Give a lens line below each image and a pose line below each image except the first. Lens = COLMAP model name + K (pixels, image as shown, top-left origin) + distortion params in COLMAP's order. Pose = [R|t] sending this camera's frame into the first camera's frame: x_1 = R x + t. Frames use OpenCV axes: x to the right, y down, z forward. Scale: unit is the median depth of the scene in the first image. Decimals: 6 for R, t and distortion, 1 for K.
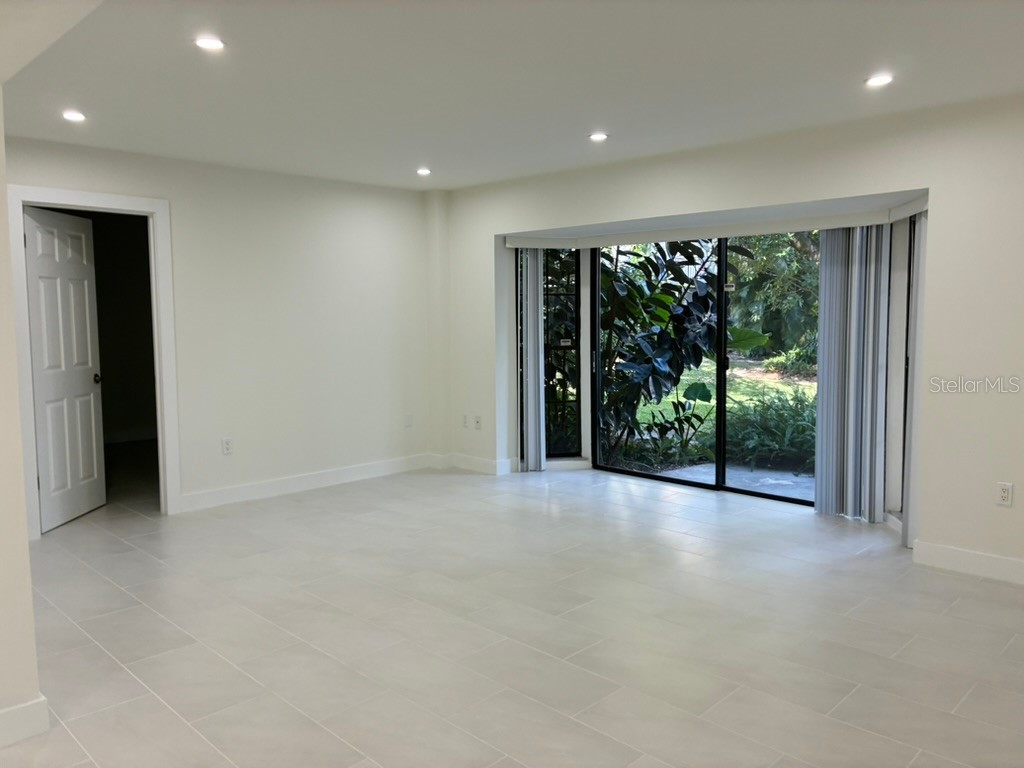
lens RADIAL K [[764.3, 0, 510.6], [0, 764.3, 369.4], [0, 0, 1]] dist [0.039283, -0.054003]
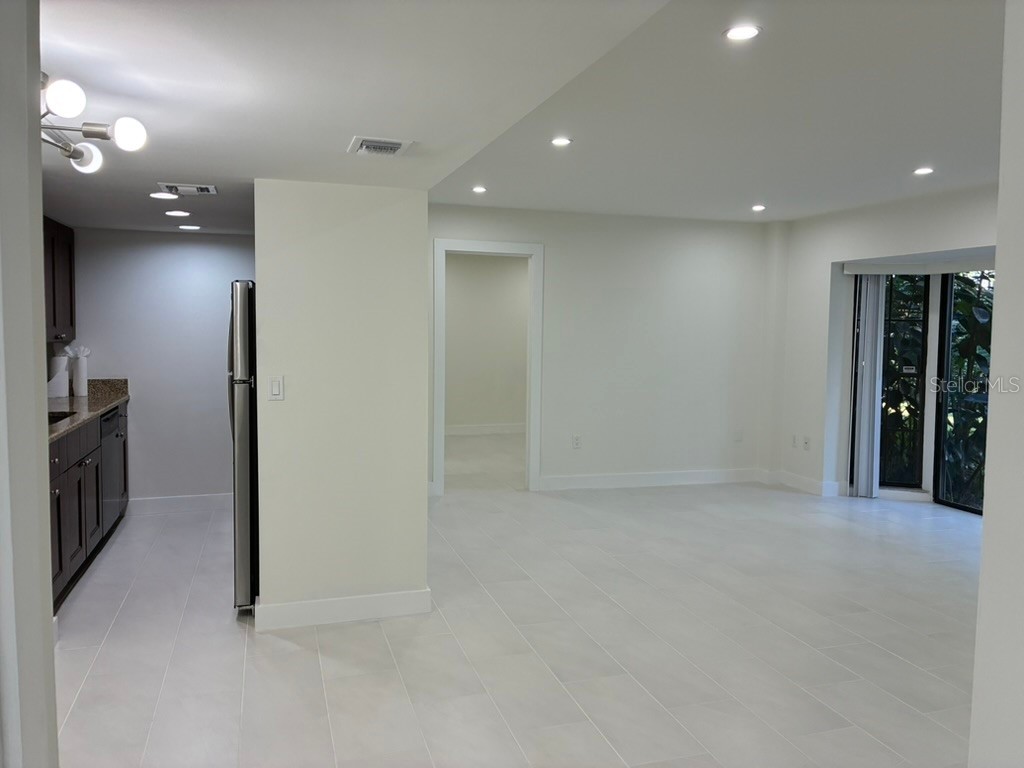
lens RADIAL K [[764.3, 0, 508.6], [0, 764.3, 373.2], [0, 0, 1]] dist [0.039283, -0.054003]
pose [[0.877954, 0.046876, -0.476445, 0.095133], [-0.056278, 0.998400, -0.005474, 0.003247], [0.475427, 0.031619, 0.879187, -0.108897]]
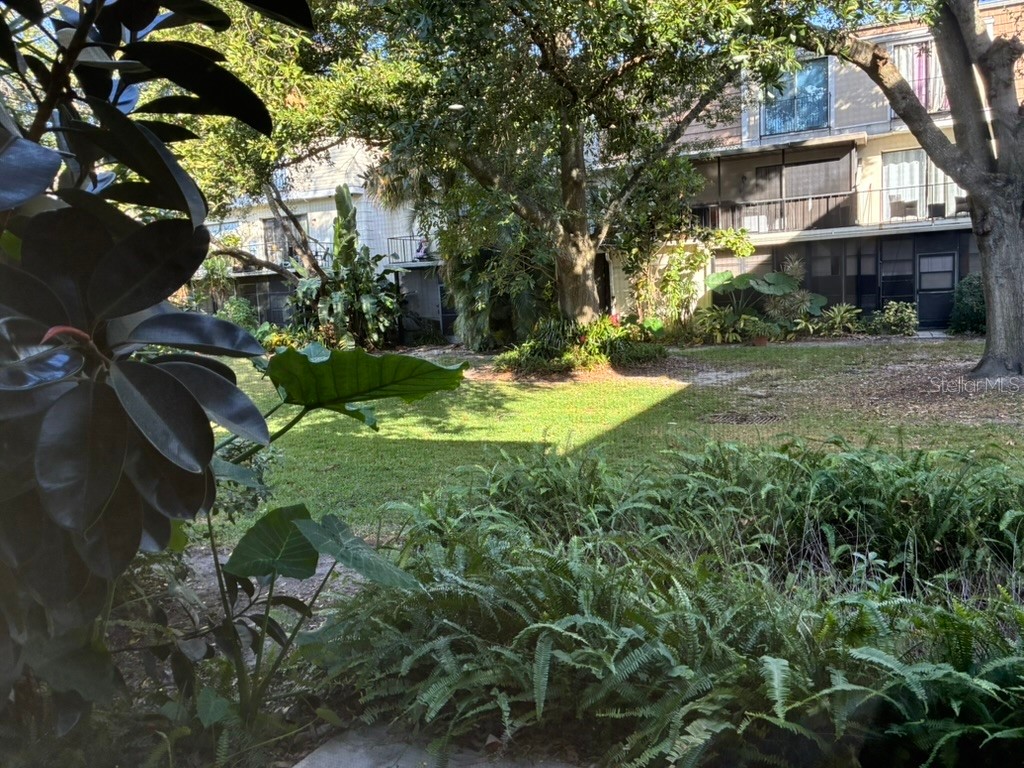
lens RADIAL K [[764.3, 0, 512.8], [0, 764.3, 385.8], [0, 0, 1]] dist [0.039283, -0.054003]
pose [[0.942312, -0.084228, 0.323964, 0.268750], [0.073558, 0.996272, 0.045065, -0.052856], [-0.326552, -0.018635, 0.944995, 0.729989]]
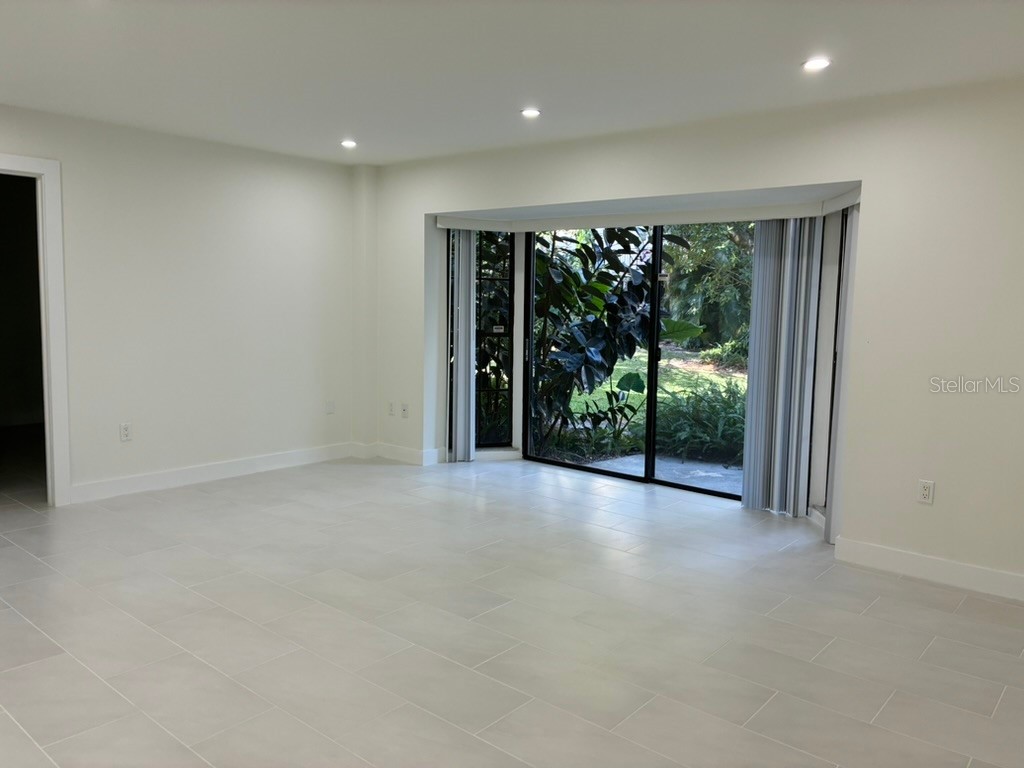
lens RADIAL K [[764.3, 0, 521.3], [0, 764.3, 371.9], [0, 0, 1]] dist [0.039283, -0.054003]
pose [[0.995995, 0.019701, 0.087210, 0.018642], [-0.021505, 0.999573, 0.019794, -0.000998], [-0.086783, -0.021590, 0.995993, 0.034352]]
